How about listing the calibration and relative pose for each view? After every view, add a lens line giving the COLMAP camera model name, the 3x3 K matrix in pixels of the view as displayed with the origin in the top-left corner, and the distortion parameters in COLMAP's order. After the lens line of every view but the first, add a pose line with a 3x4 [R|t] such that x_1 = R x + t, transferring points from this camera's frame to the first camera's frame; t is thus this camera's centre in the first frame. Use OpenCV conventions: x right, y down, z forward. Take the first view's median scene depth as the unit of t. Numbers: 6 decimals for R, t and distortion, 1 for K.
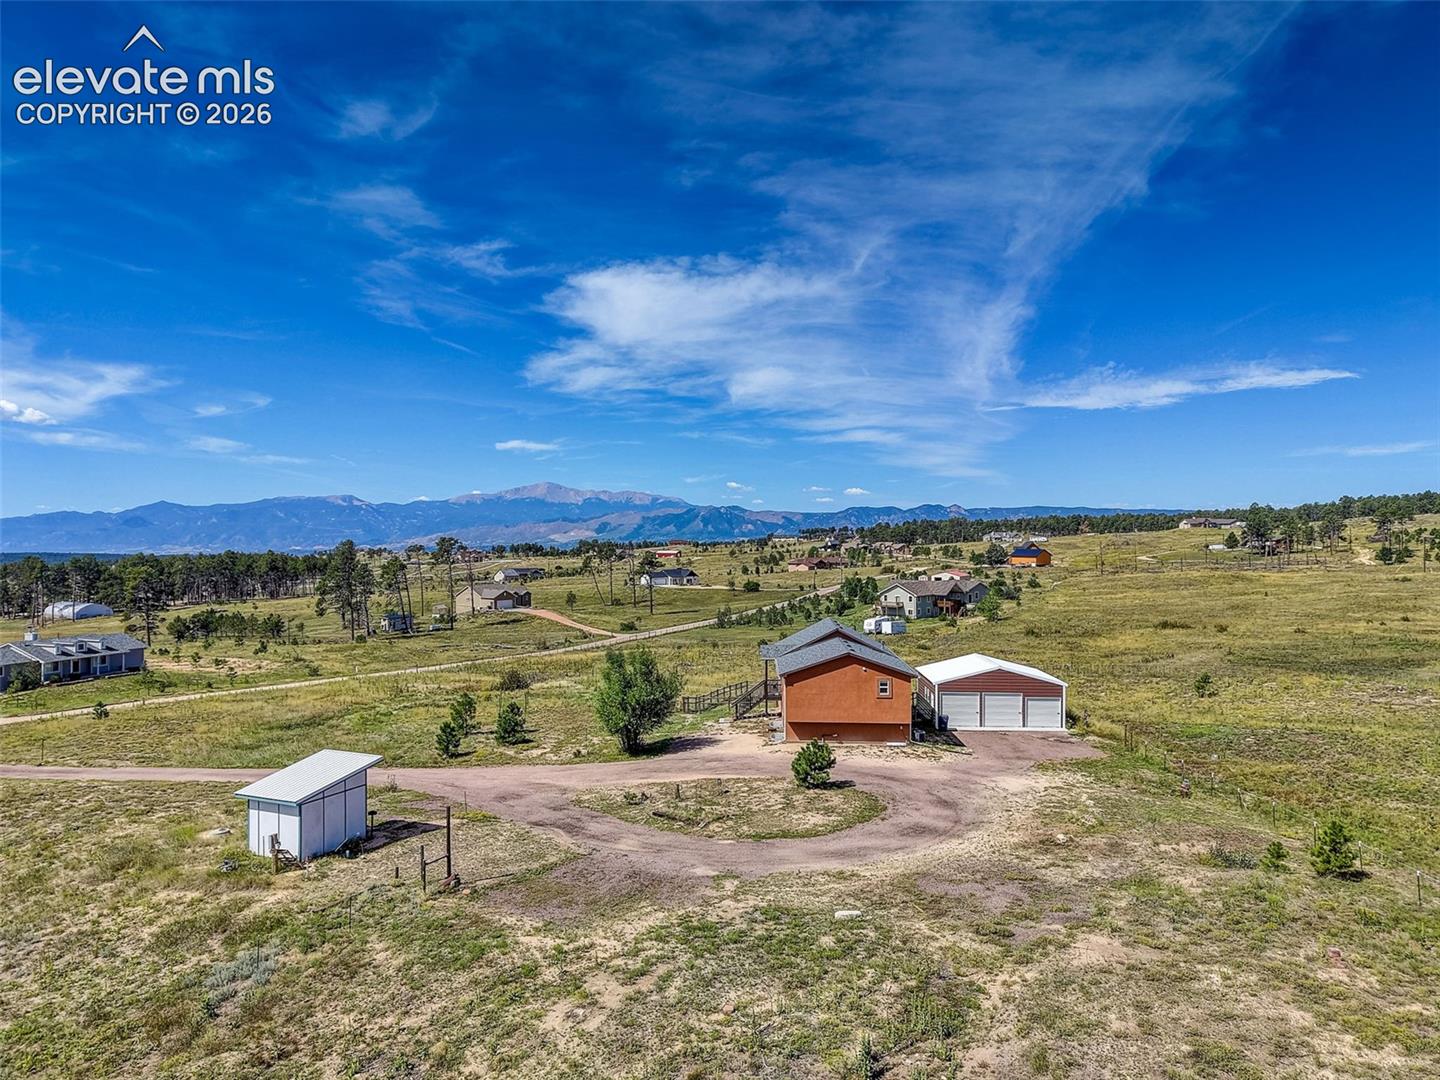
lens RADIAL K [[1000.9, 0, 720.0], [0, 1000.9, 540.0], [0, 0, 1]] dist [0.004740, 0.002631]
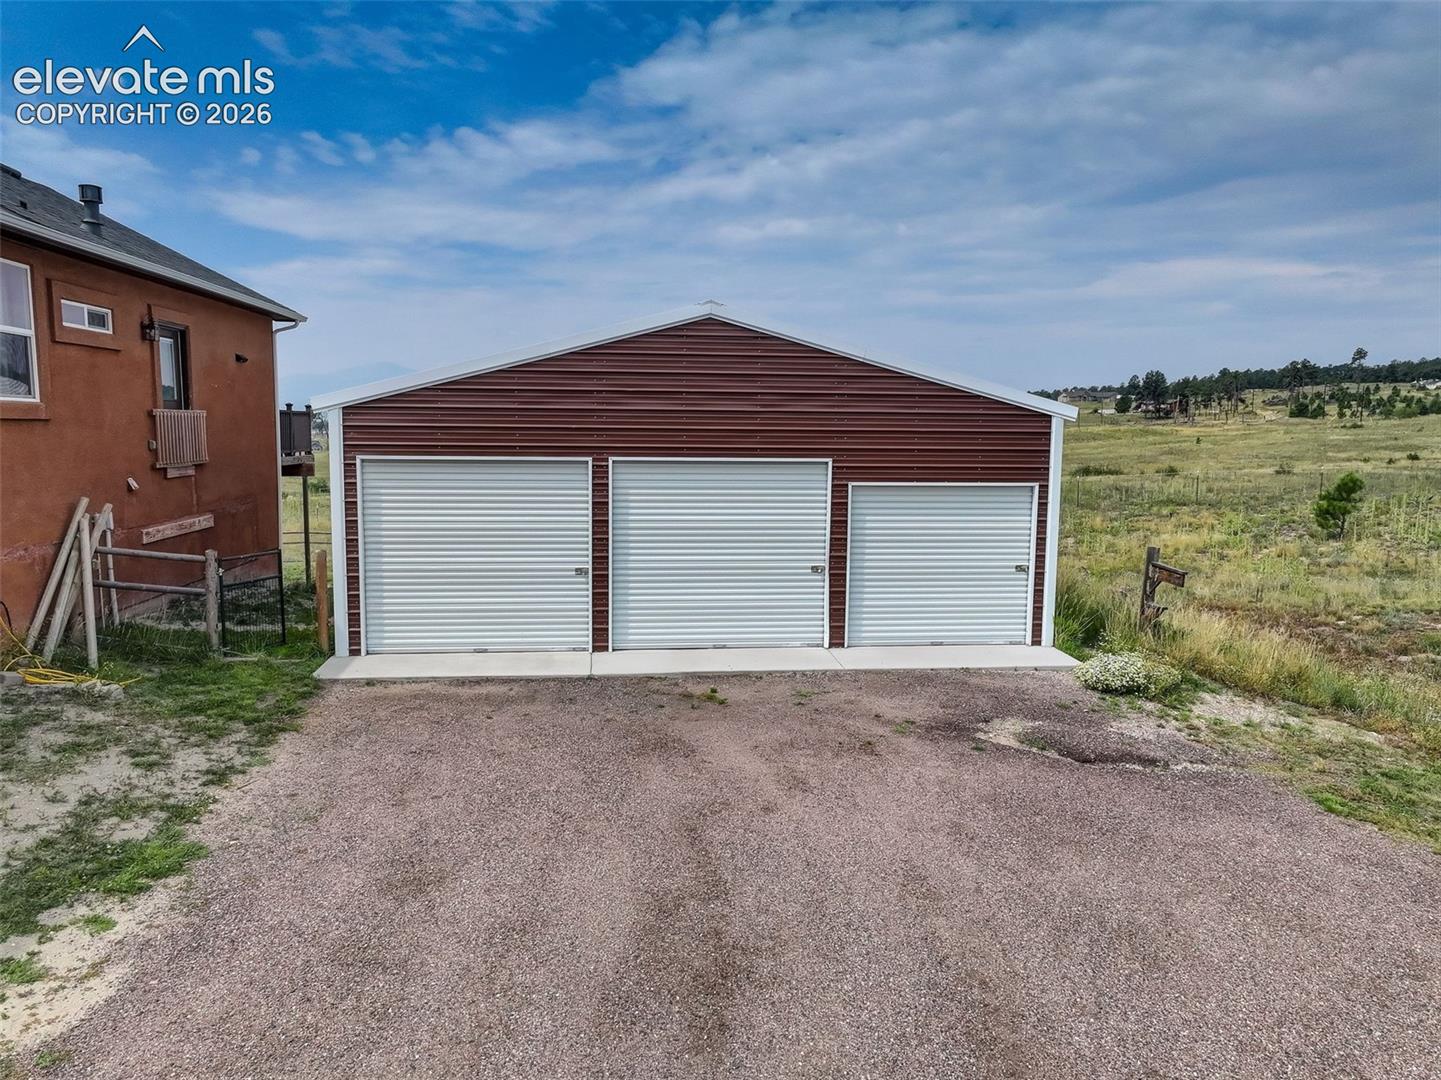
lens RADIAL K [[1001.6, 0, 720.5], [0, 1001.6, 540.0], [0, 0, 1]] dist [0.004740, 0.002631]
pose [[0.992838, -0.015080, 0.118514, 0.109944], [0.002768, 0.994639, 0.103369, 0.062589], [-0.119437, -0.102301, 0.987557, 0.347186]]
